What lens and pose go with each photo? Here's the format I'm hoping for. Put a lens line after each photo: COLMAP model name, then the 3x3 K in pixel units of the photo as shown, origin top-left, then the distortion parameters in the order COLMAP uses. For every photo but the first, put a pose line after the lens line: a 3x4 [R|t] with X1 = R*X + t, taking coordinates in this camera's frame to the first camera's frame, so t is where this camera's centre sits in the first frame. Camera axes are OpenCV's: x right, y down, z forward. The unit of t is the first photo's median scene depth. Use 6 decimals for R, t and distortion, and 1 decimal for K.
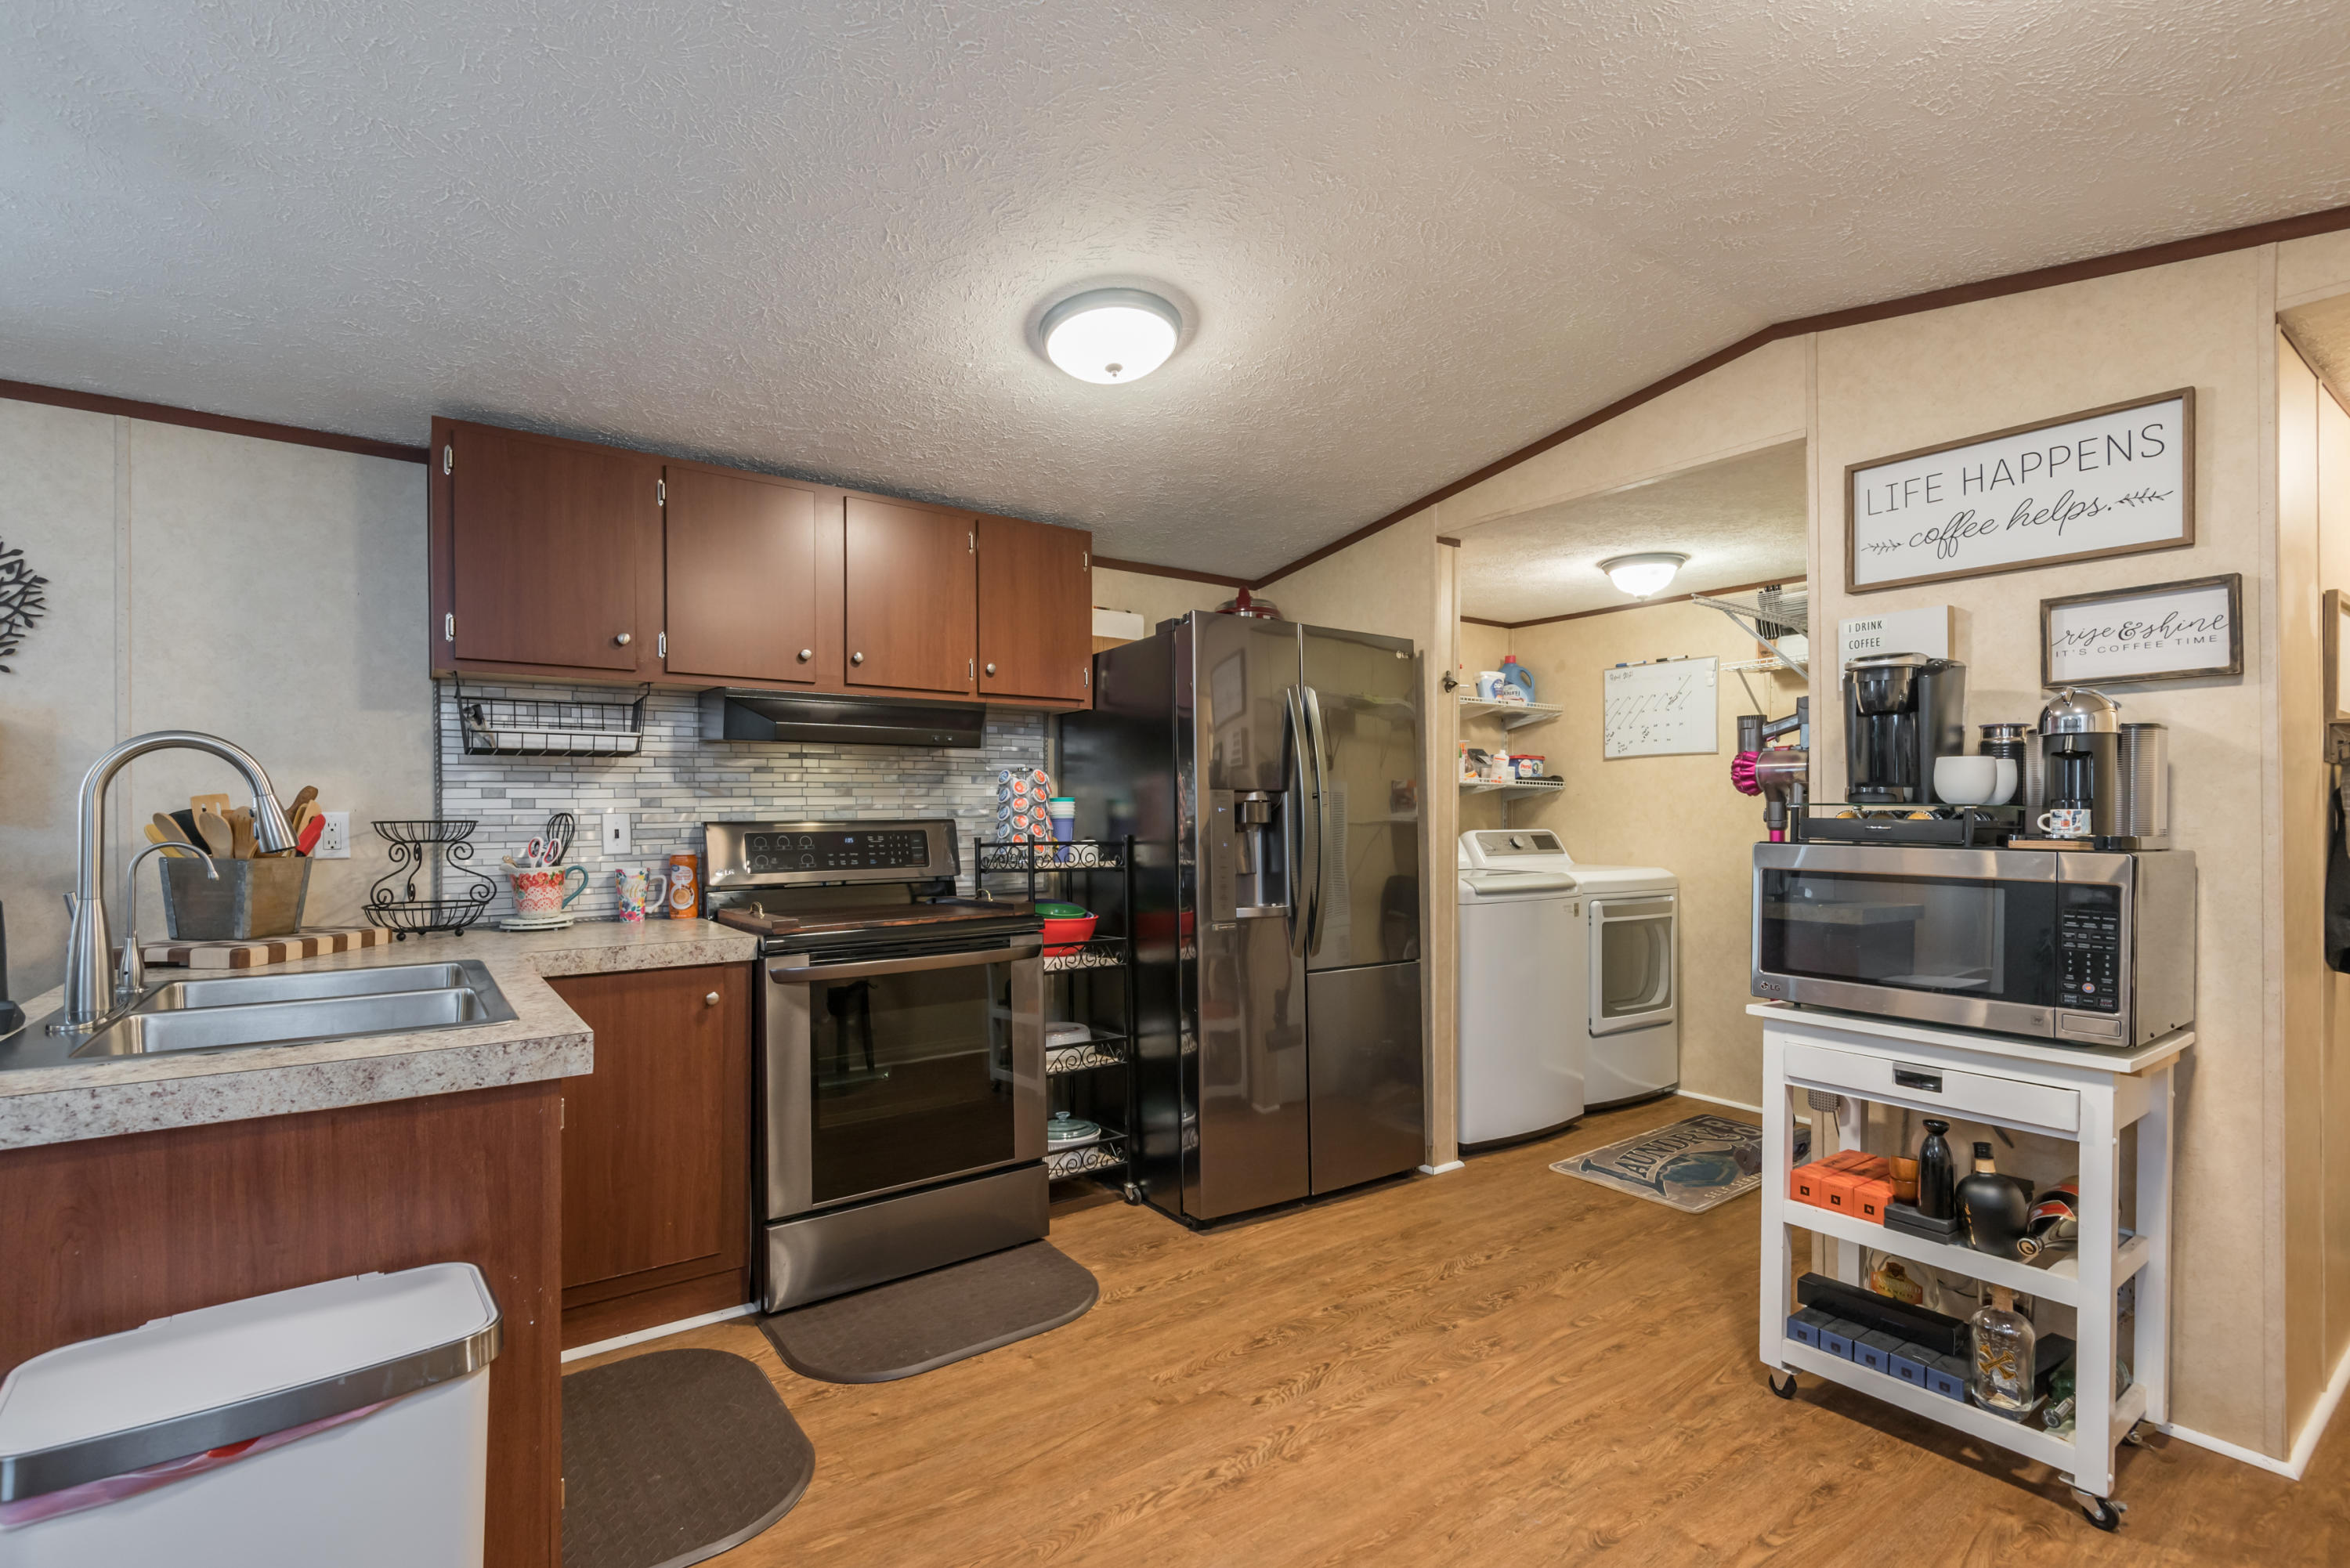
lens RADIAL K [[1067.2, 0, 1159.4], [0, 1067.2, 815.5], [0, 0, 1]] dist [0.018803, -0.008215]
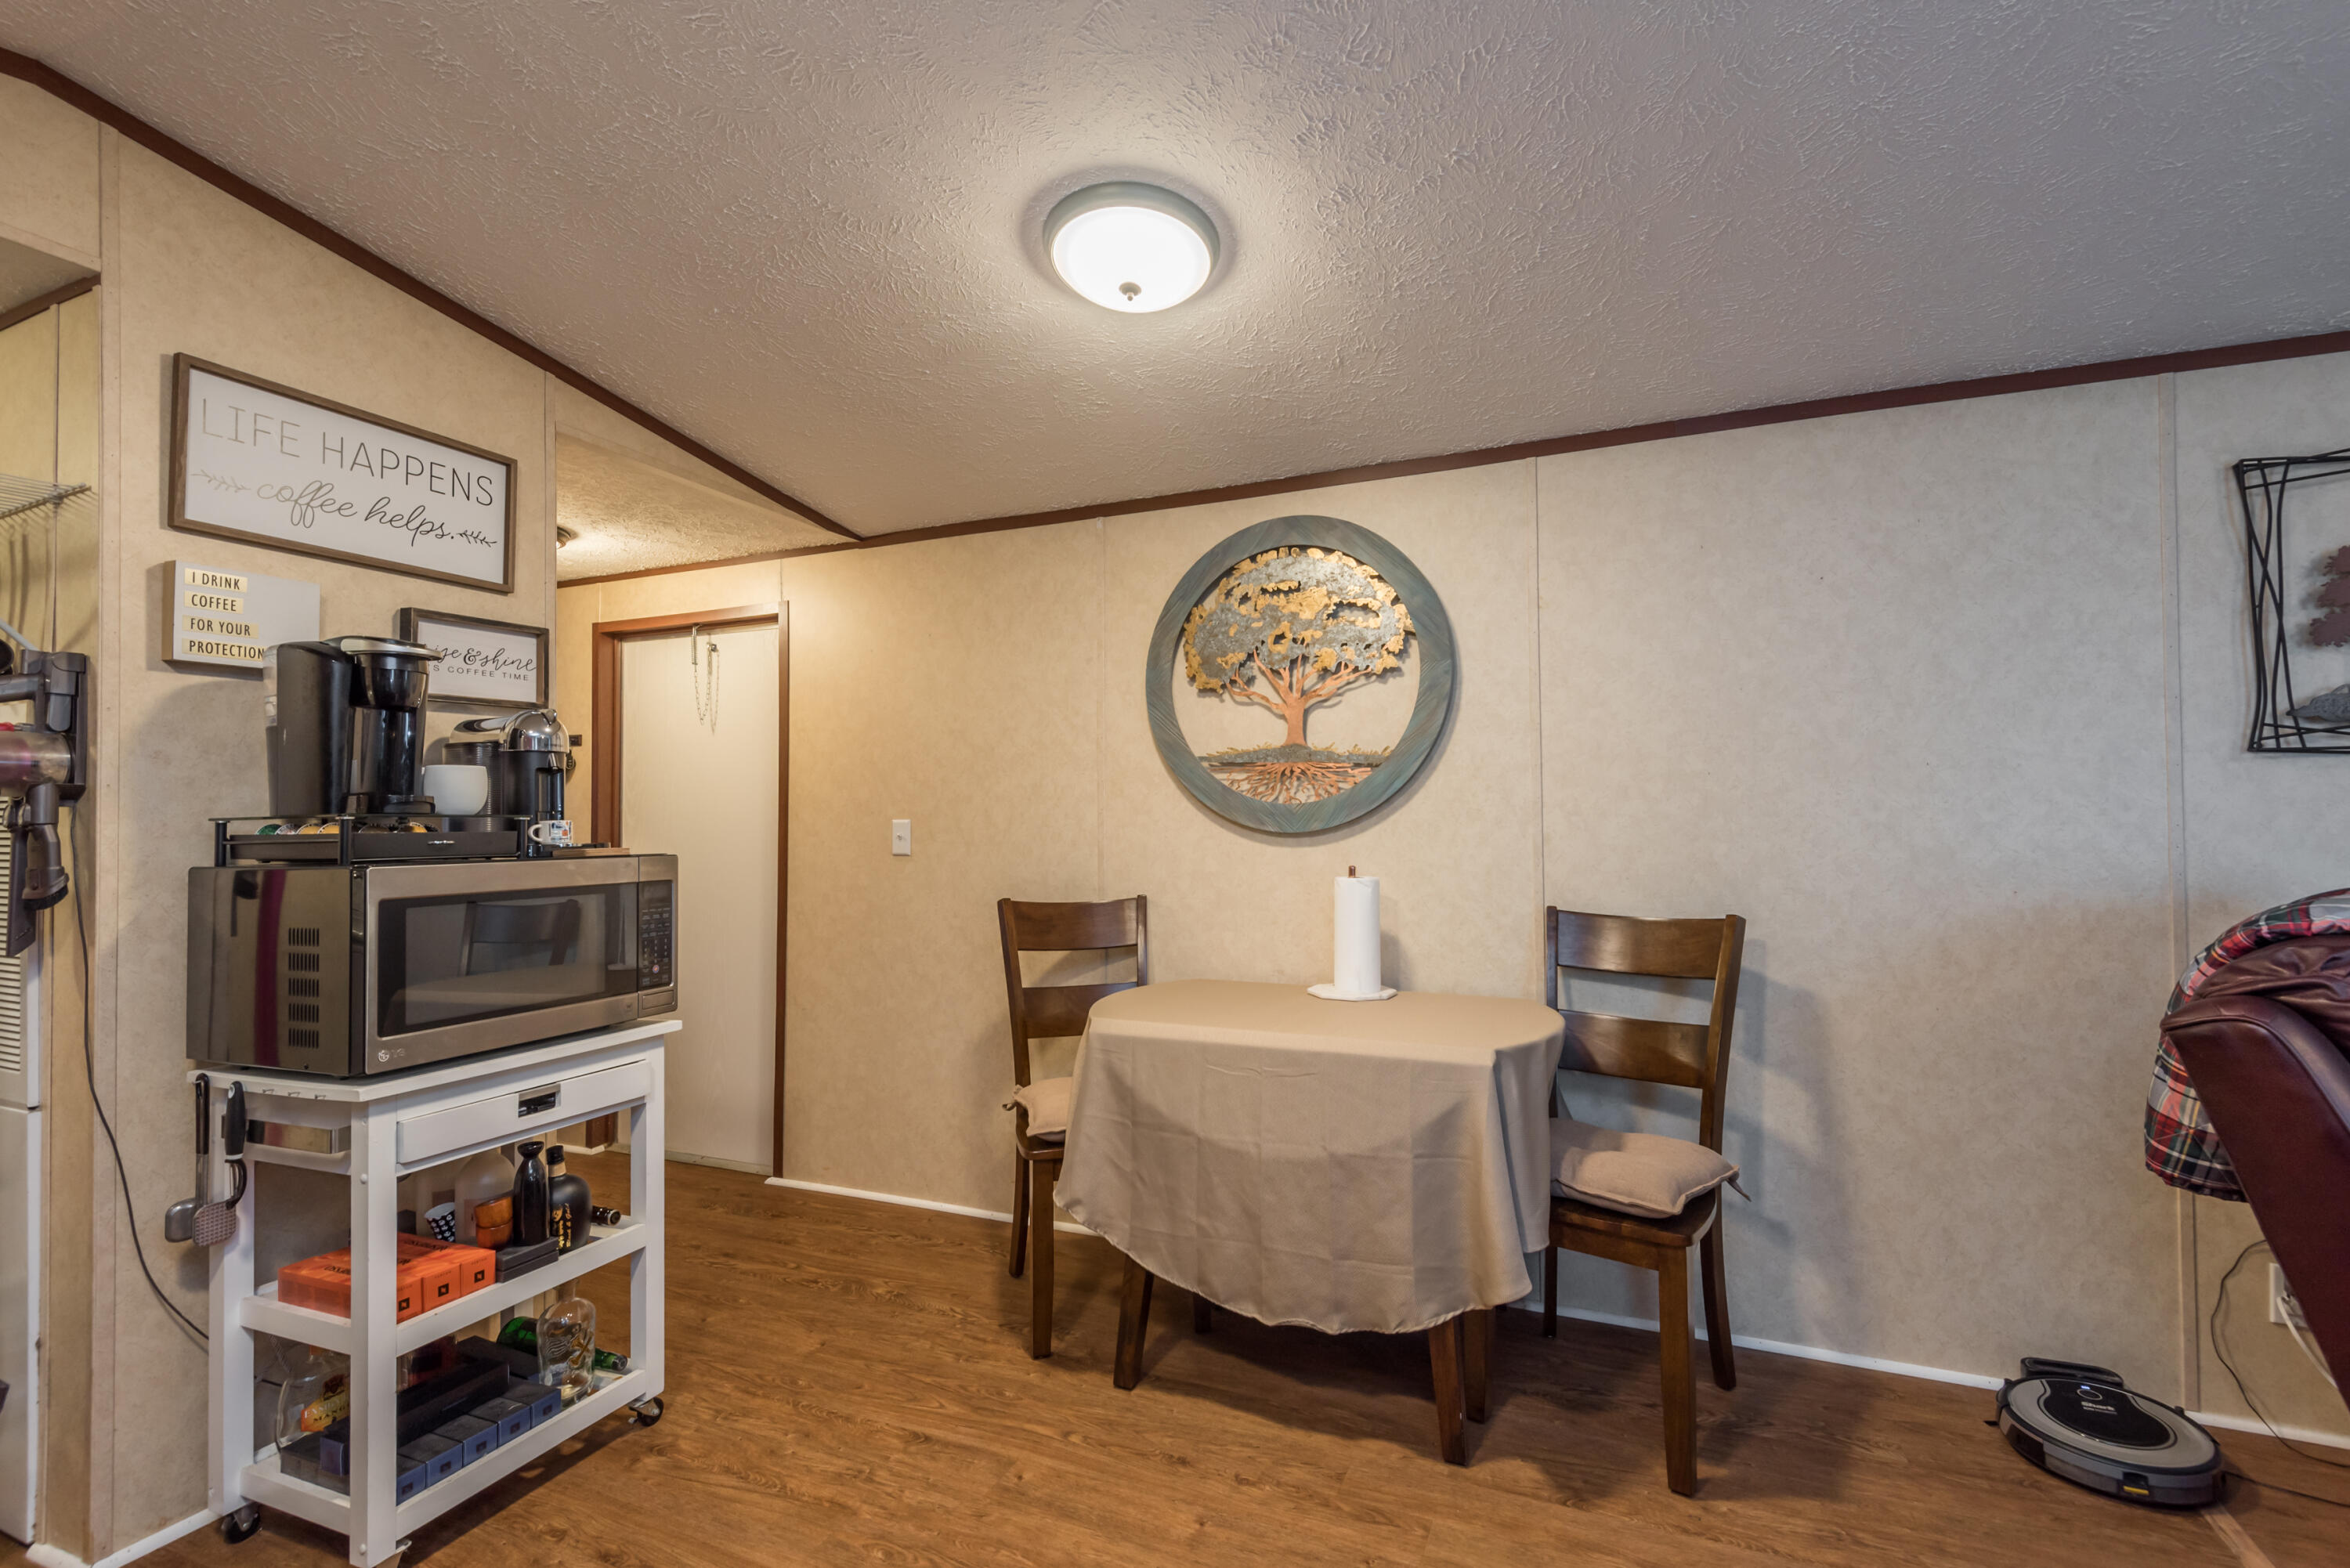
lens RADIAL K [[1067.2, 0, 1179.4], [0, 1067.2, 789.1], [0, 0, 1]] dist [0.018803, -0.008215]
pose [[-0.514382, 0.024298, 0.857217, -0.380135], [0.014553, 0.999702, -0.019604, -0.006315], [-0.857438, 0.002391, -0.514582, 0.917825]]
